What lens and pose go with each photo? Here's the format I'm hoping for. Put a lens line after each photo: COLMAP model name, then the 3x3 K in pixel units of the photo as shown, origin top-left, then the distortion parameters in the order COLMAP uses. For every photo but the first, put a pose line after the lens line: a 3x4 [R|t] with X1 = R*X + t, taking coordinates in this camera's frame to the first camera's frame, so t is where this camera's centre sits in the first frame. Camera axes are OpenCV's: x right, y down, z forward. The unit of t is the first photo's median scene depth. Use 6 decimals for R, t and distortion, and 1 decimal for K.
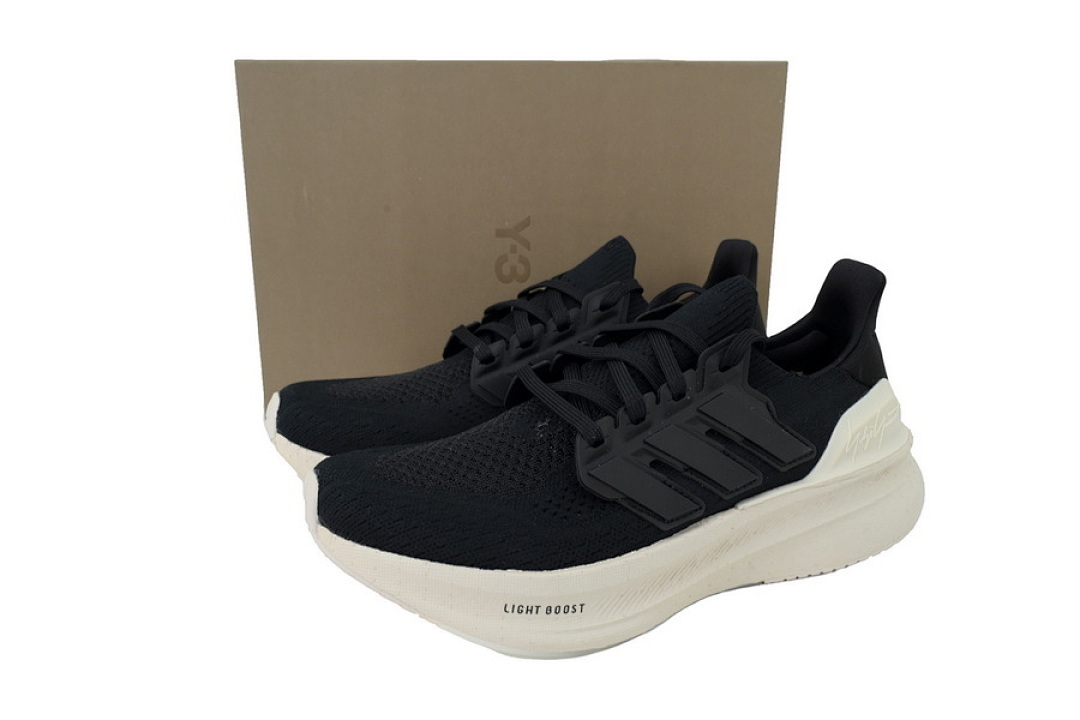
lens RADIAL K [[875.9, 0, 540.0], [0, 875.9, 360.0], [0, 0, 1]] dist [-0.003477, -0.000729]
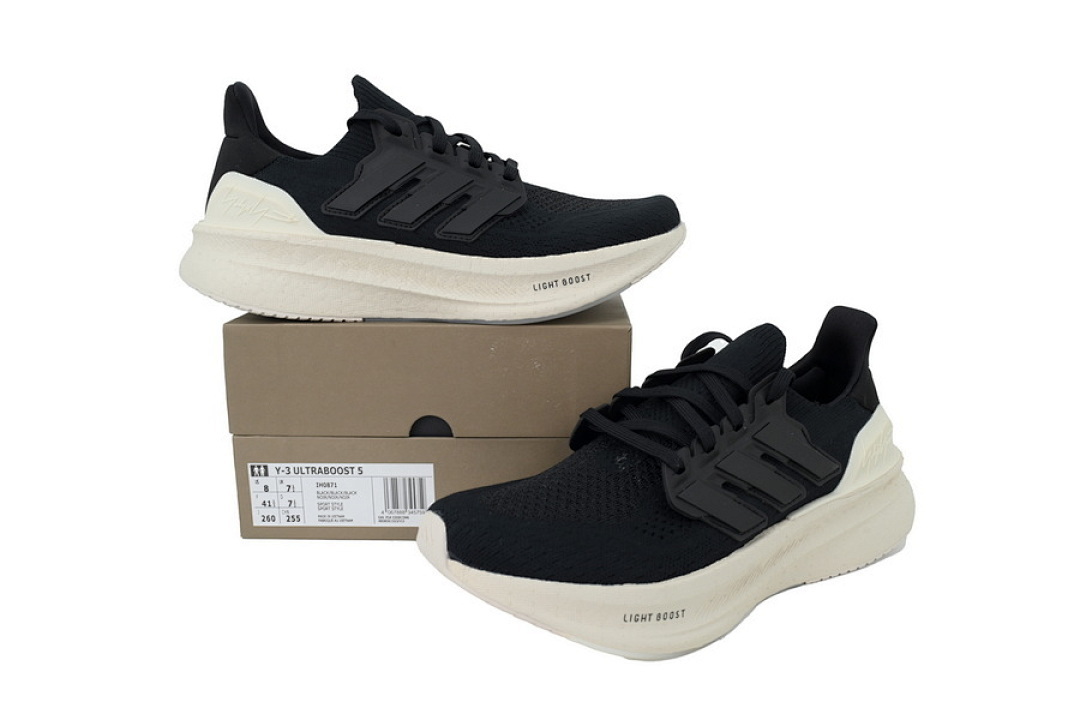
lens RADIAL K [[875.9, 0, 540.0], [0, 875.9, 360.0], [0, 0, 1]] dist [-0.003477, -0.000729]
pose [[0.985633, -0.043351, 0.163241, -0.293903], [0.053496, 0.996866, -0.058271, 0.006070], [-0.160203, 0.066166, 0.984864, -0.124940]]
